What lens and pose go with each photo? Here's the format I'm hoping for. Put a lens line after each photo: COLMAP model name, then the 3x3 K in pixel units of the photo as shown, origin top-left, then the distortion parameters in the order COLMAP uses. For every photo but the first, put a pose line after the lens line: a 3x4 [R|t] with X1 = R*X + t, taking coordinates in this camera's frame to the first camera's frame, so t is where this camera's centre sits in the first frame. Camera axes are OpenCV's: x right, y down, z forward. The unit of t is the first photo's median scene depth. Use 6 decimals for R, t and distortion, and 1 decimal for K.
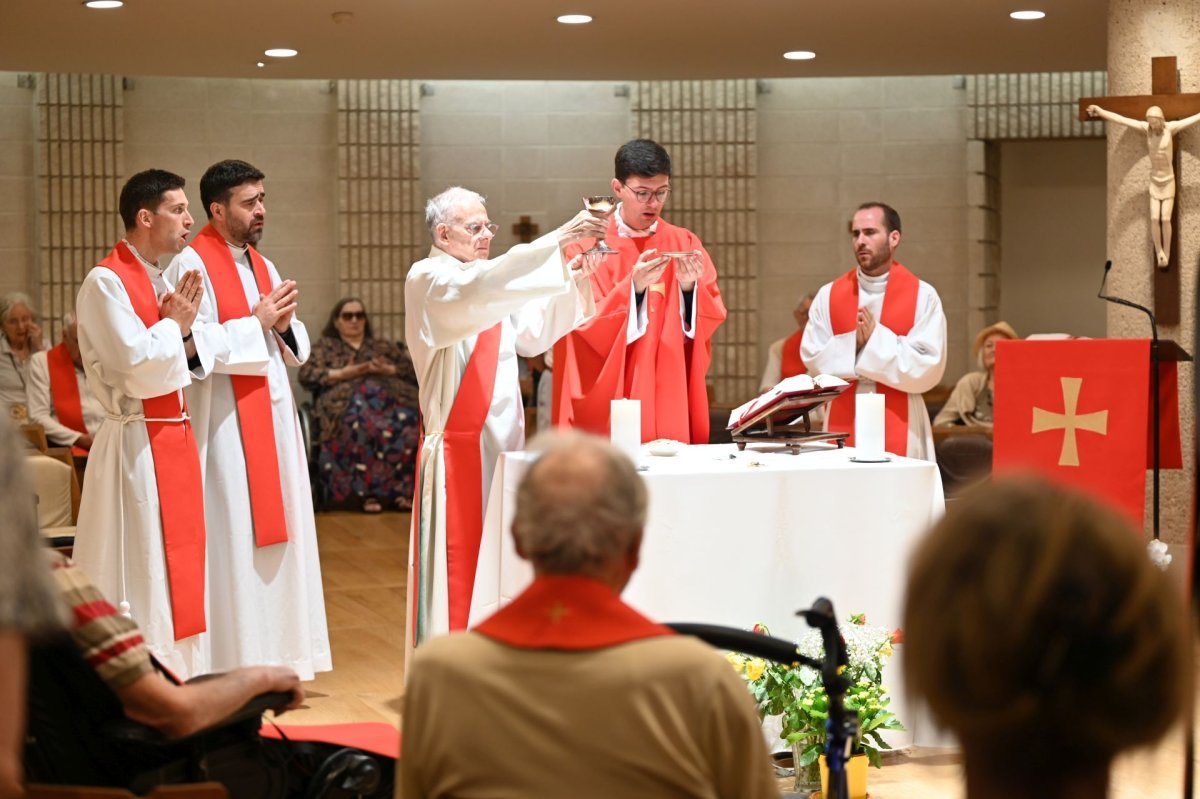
lens RADIAL K [[2402.3, 0, 600.0], [0, 2402.3, 399.5], [0, 0, 1]] dist [0.012332, -0.104253]
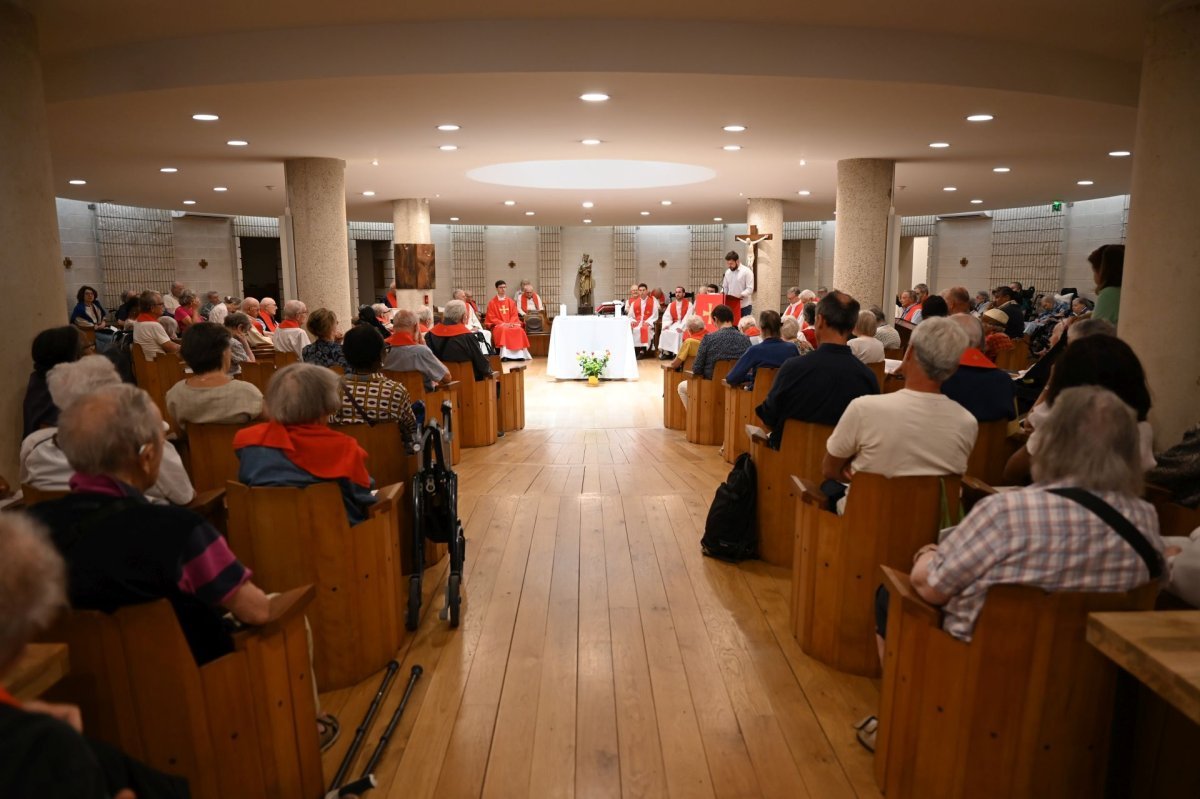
lens RADIAL K [[813.1, 0, 600.0], [0, 813.1, 399.5], [0, 0, 1]] dist [0.002627, 0.002914]
pose [[0.945160, 0.055903, -0.321788, 0.313325], [-0.021217, 0.993671, 0.110307, 0.003339], [0.325918, -0.097431, 0.940364, -0.288888]]
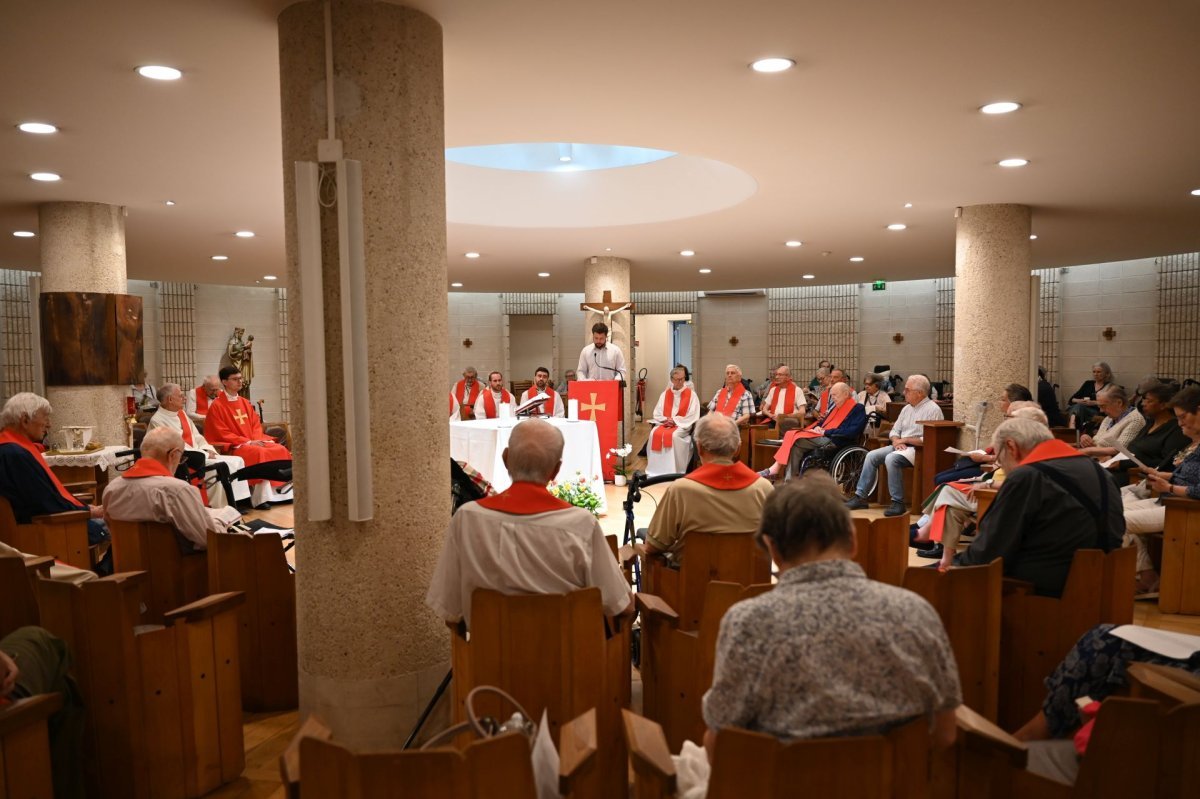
lens RADIAL K [[813.1, 0, 600.0], [0, 813.1, 399.5], [0, 0, 1]] dist [0.002627, 0.002914]
pose [[0.922188, -0.021372, 0.386151, -0.131921], [0.021465, 0.999761, 0.004073, -0.003108], [-0.386146, 0.004533, 0.922426, 0.013540]]
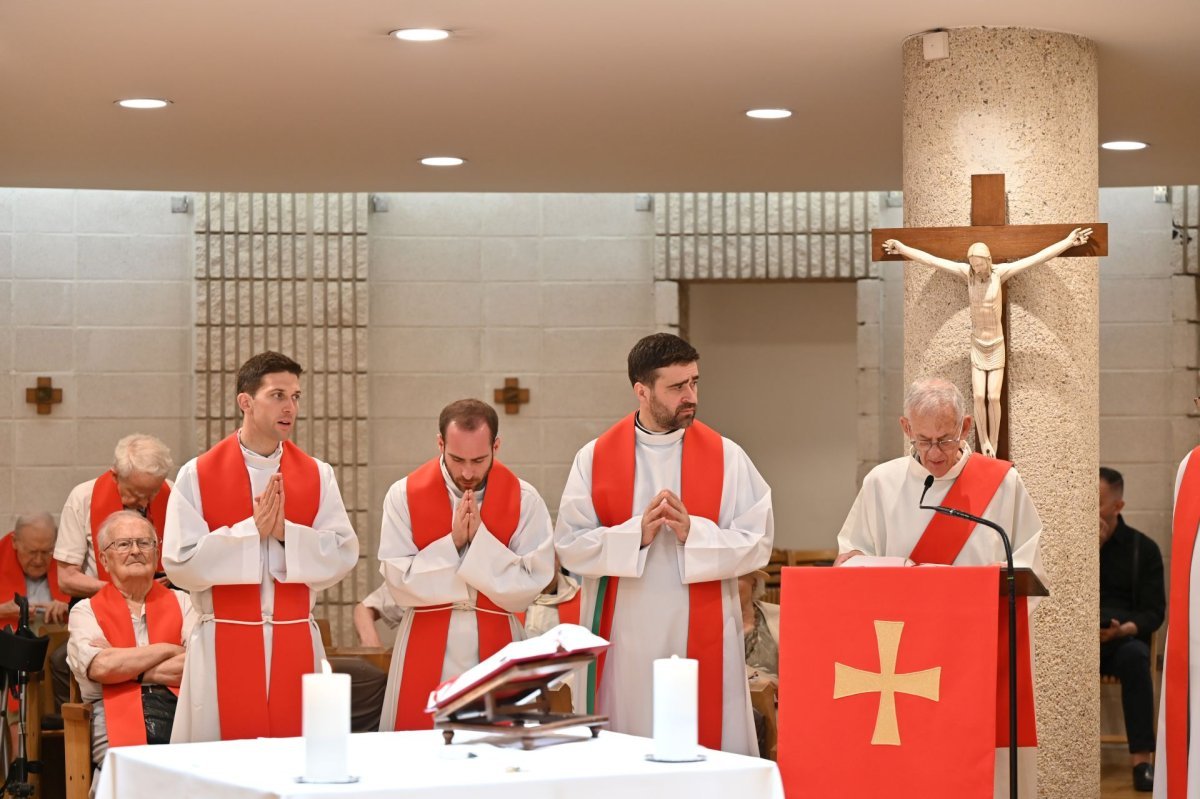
lens RADIAL K [[3094.4, 0, 600.0], [0, 3094.4, 399.5], [0, 0, 1]] dist [0.022558, -0.065798]
pose [[0.984014, 0.008133, 0.177907, -0.032938], [0.003533, 0.997869, -0.065157, -0.009694], [-0.178057, 0.064744, 0.981888, 0.072676]]
